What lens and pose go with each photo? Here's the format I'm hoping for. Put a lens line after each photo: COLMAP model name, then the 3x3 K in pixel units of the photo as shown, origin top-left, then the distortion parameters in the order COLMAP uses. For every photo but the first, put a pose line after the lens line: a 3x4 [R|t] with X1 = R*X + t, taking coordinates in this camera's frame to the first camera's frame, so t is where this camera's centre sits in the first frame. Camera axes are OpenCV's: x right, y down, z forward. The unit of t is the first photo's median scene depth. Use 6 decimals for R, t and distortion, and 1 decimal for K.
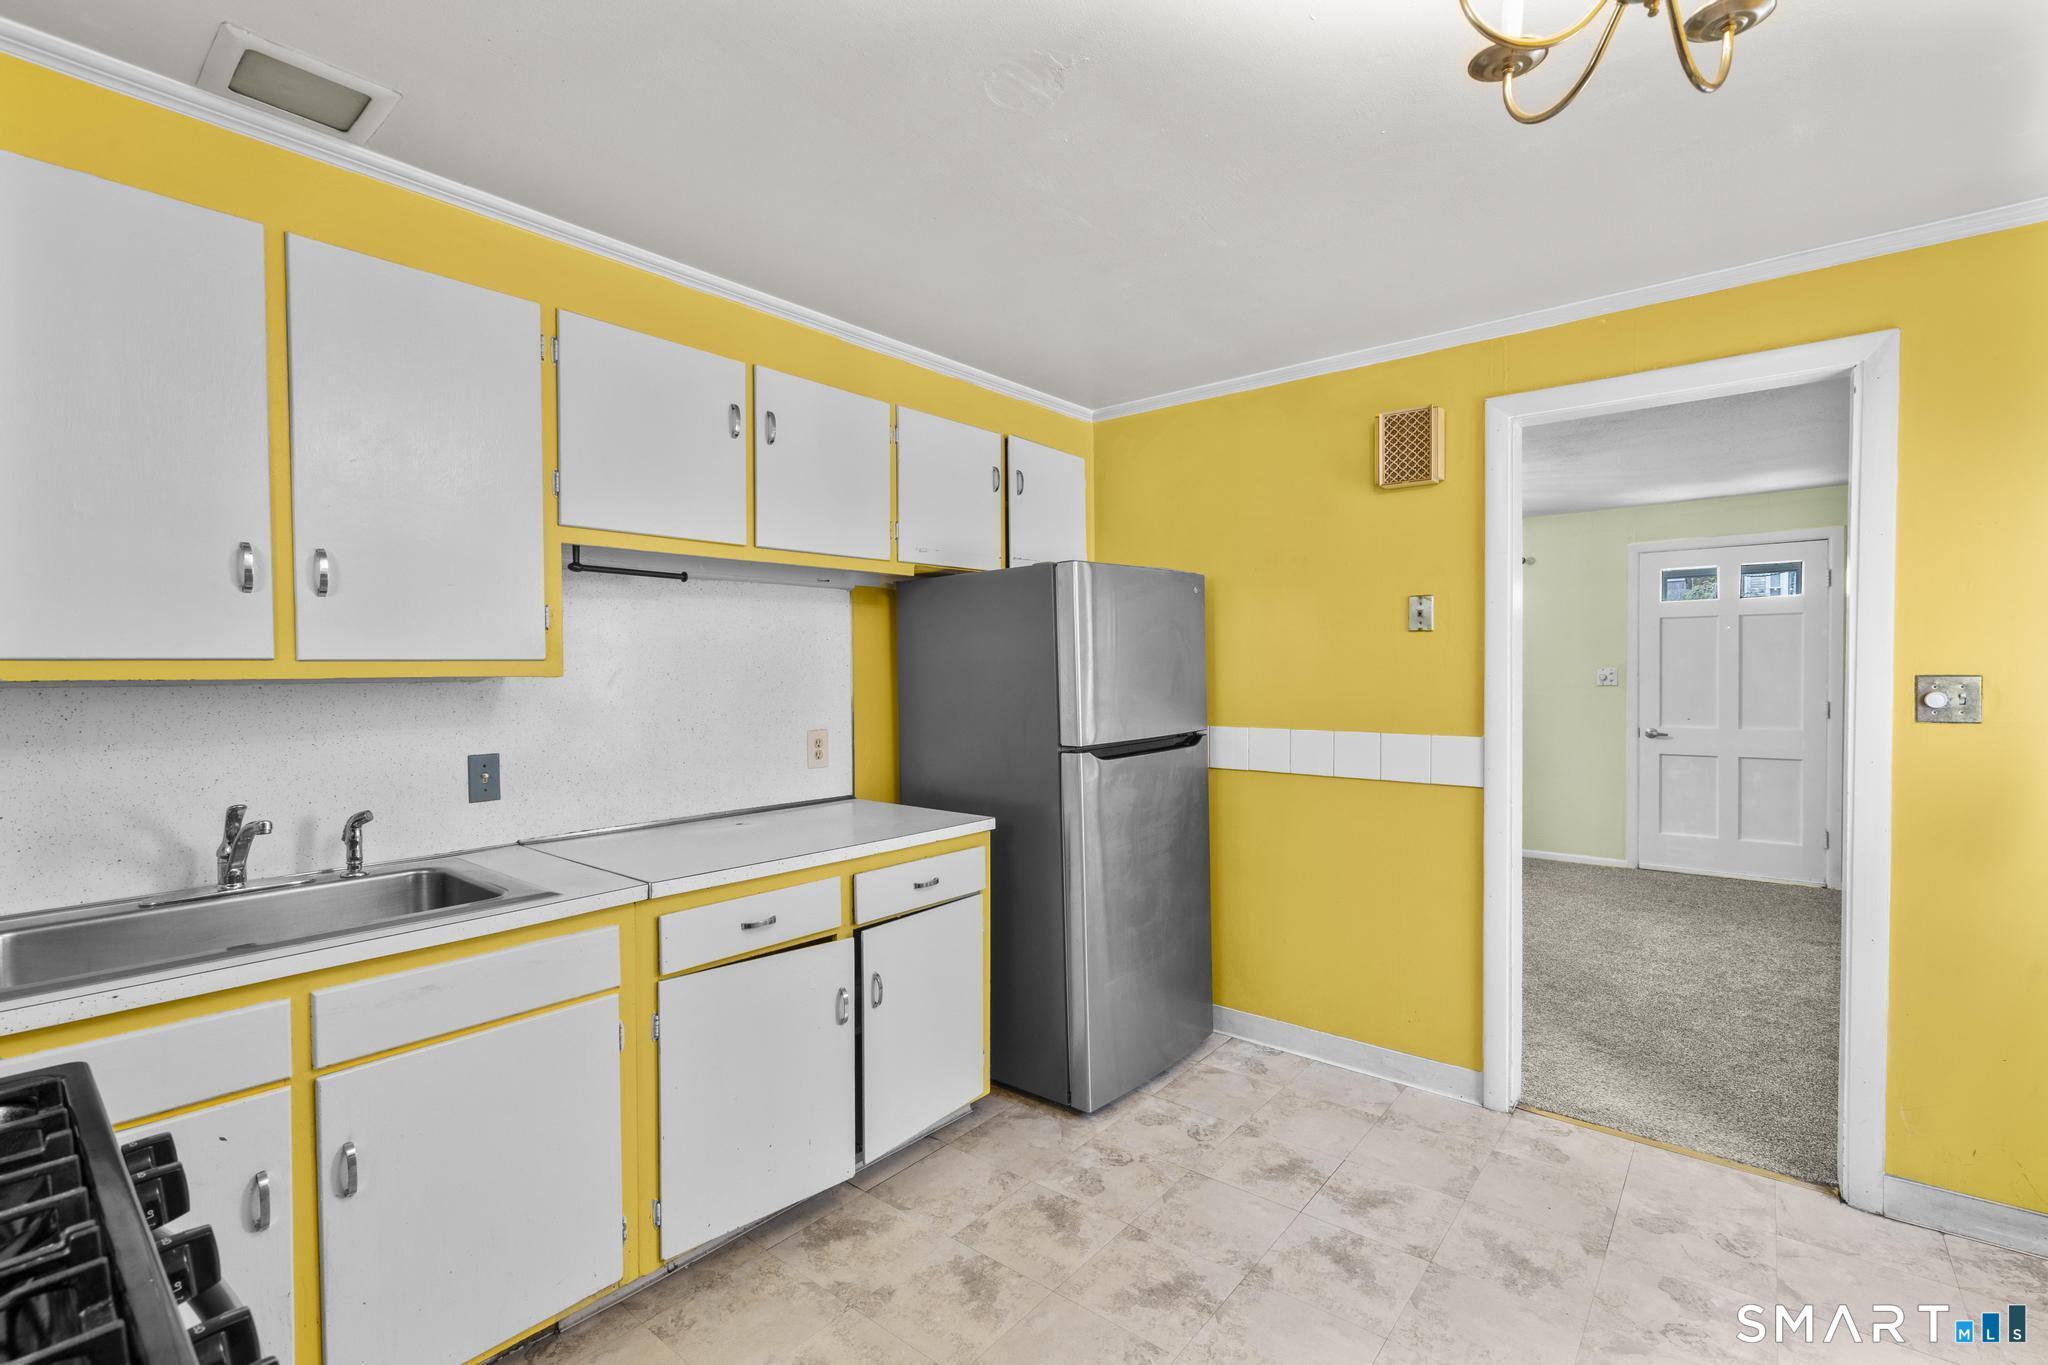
lens RADIAL K [[921.3, 0, 1023.2], [0, 921.3, 684.3], [0, 0, 1]] dist [-0.002792, -0.000132]
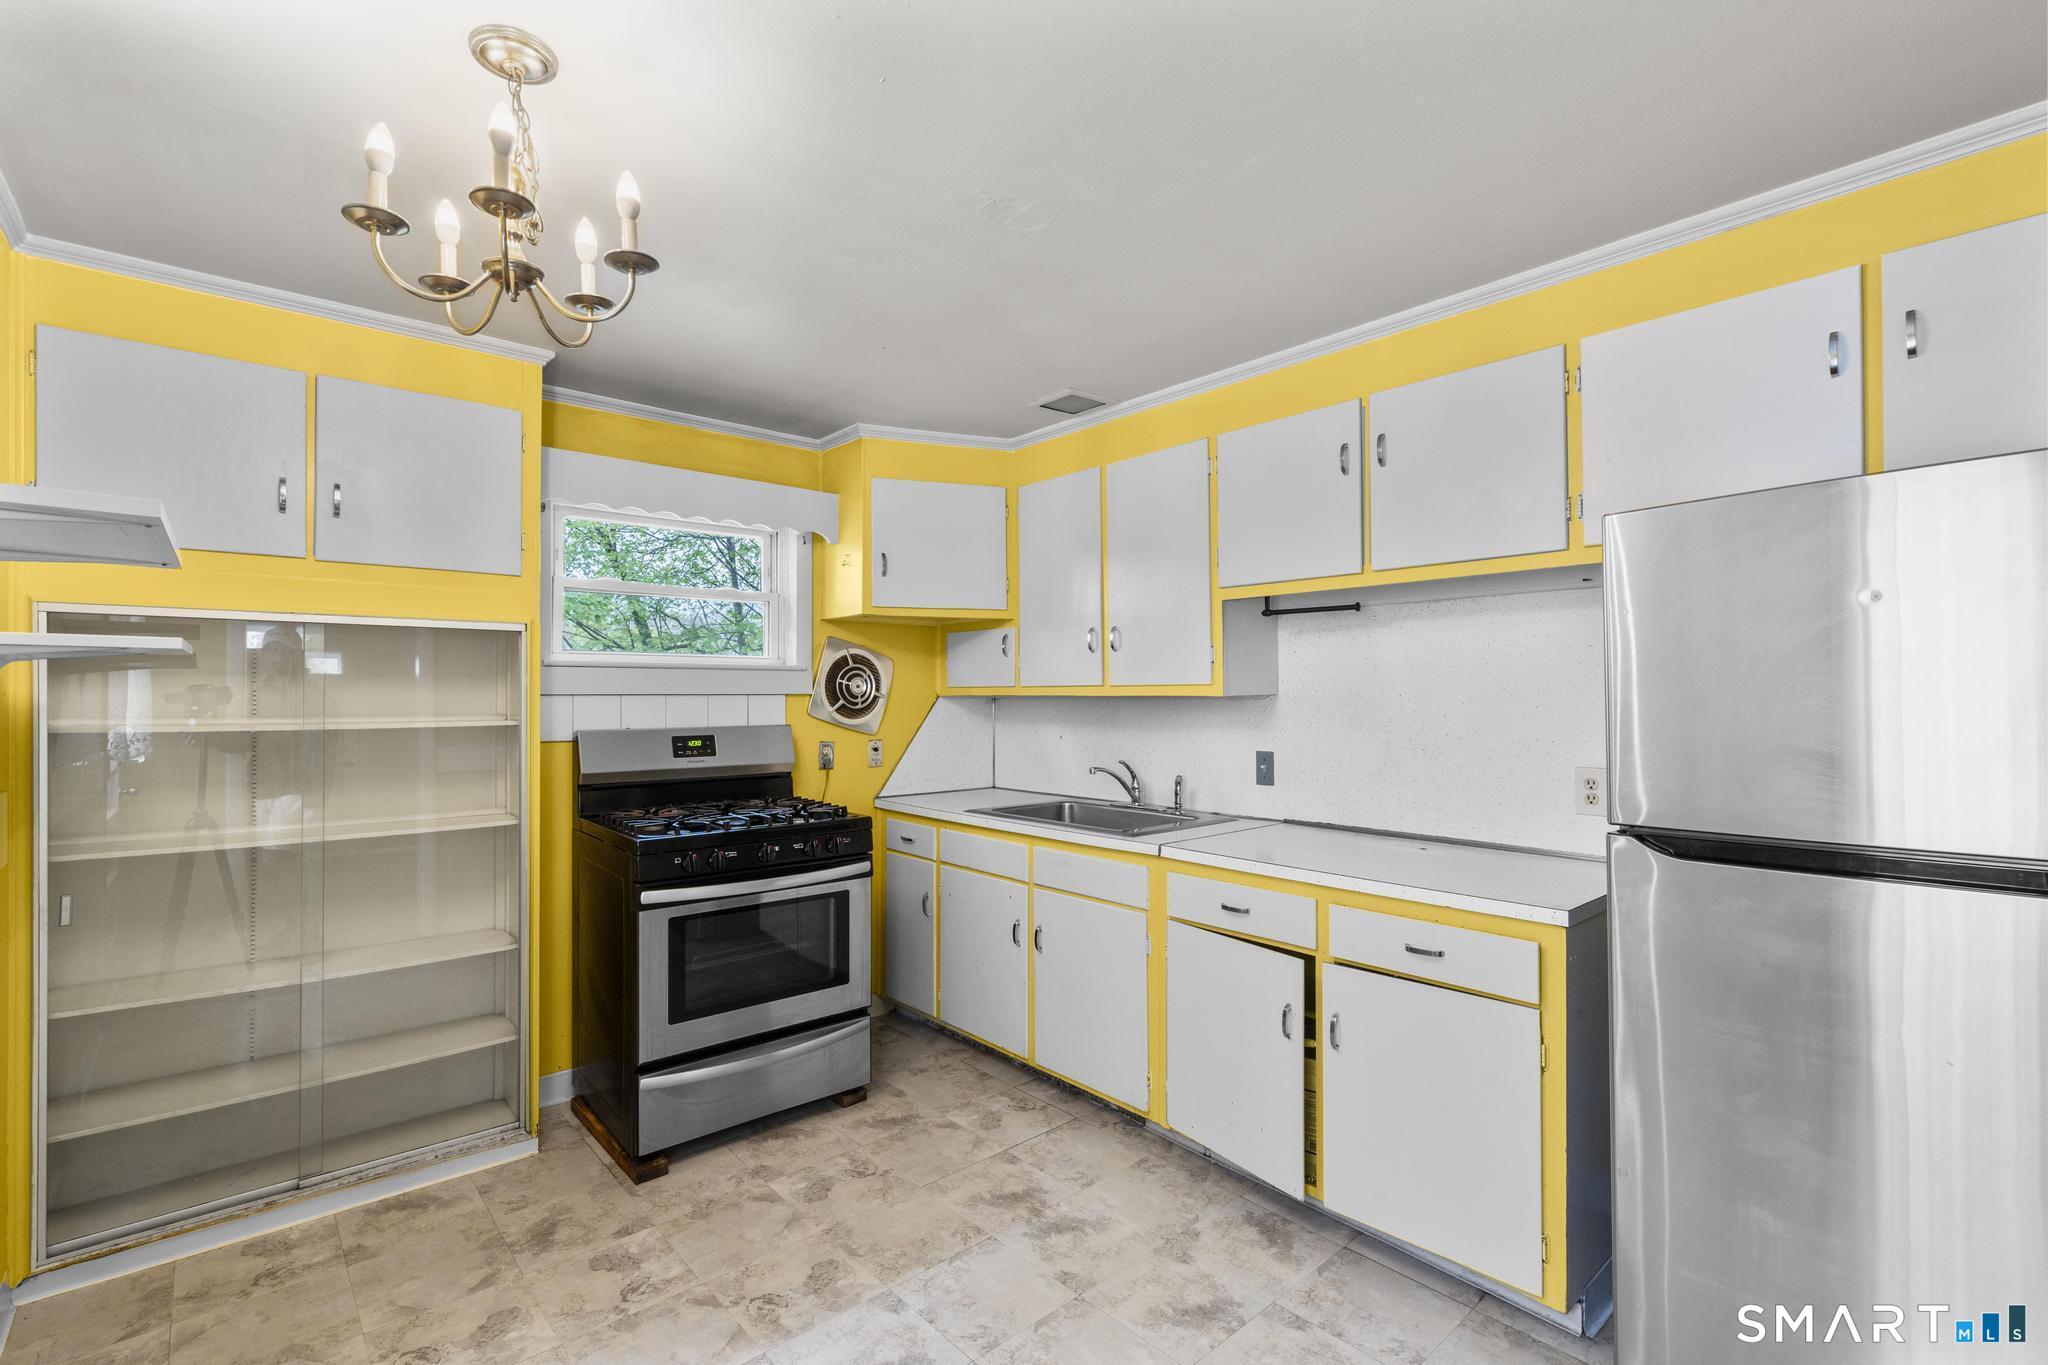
lens RADIAL K [[921.3, 0, 1022.0], [0, 921.3, 679.7], [0, 0, 1]] dist [-0.002792, -0.000132]
pose [[-0.169190, -0.008194, -0.985549, 0.778290], [-0.013056, 0.999896, -0.006072, -0.017704], [0.985497, 0.011840, -0.169280, 0.787644]]
